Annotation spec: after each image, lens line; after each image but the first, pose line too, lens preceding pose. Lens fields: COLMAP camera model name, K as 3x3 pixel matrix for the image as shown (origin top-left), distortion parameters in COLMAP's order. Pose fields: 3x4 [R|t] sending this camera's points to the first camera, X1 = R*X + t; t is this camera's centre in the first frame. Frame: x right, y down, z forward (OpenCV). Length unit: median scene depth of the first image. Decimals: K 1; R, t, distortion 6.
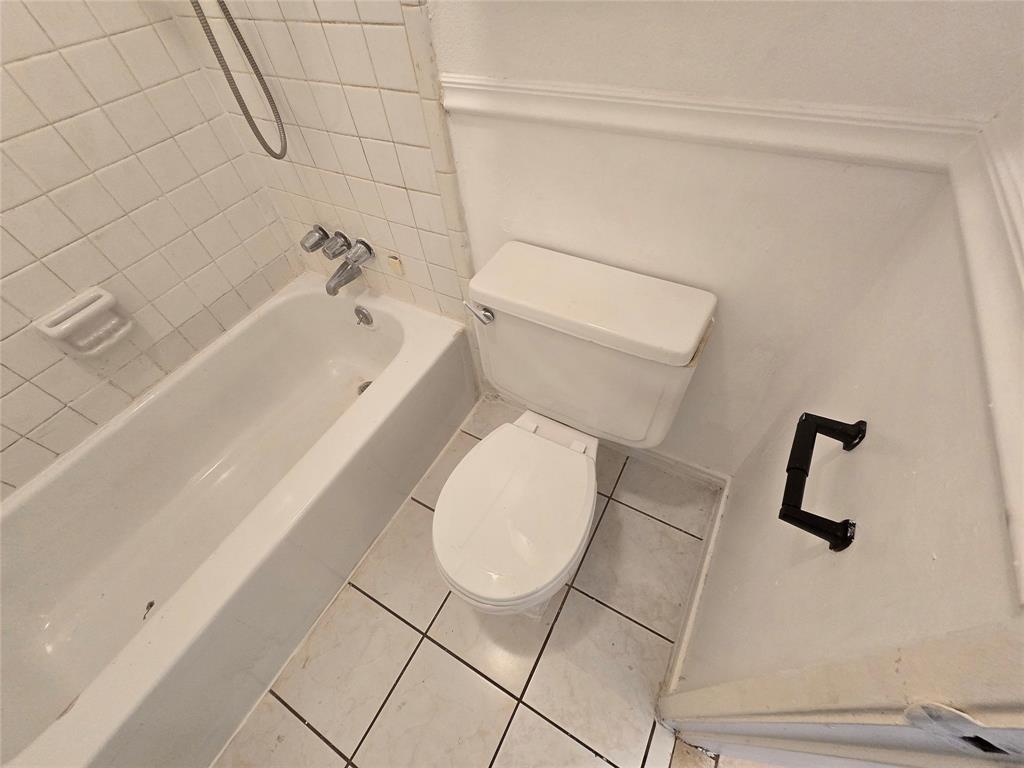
lens RADIAL K [[418.2, 0, 512.3], [0, 418.2, 383.2], [0, 0, 1]] dist [-0.002386, -0.001018]
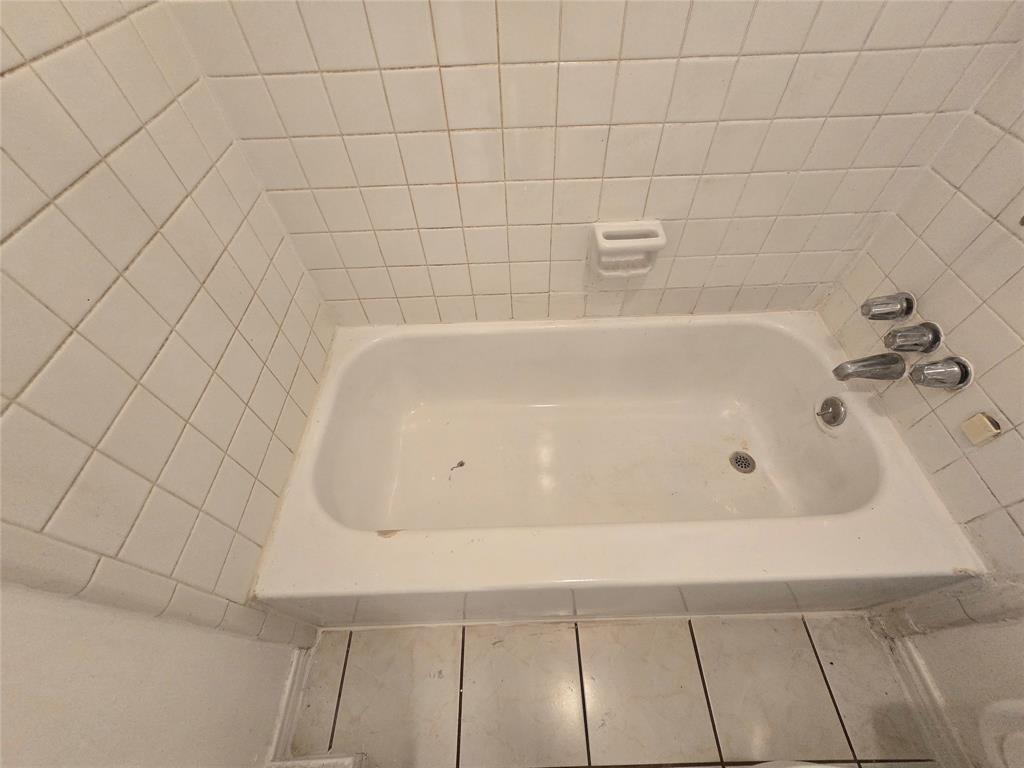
lens RADIAL K [[418.2, 0, 517.6], [0, 418.2, 384.7], [0, 0, 1]] dist [-0.002386, -0.001018]
pose [[0.505271, 0.721813, -0.472956, -0.387907], [-0.676905, 0.671448, 0.301591, -0.047657], [0.535258, 0.167761, 0.827862, 0.106986]]
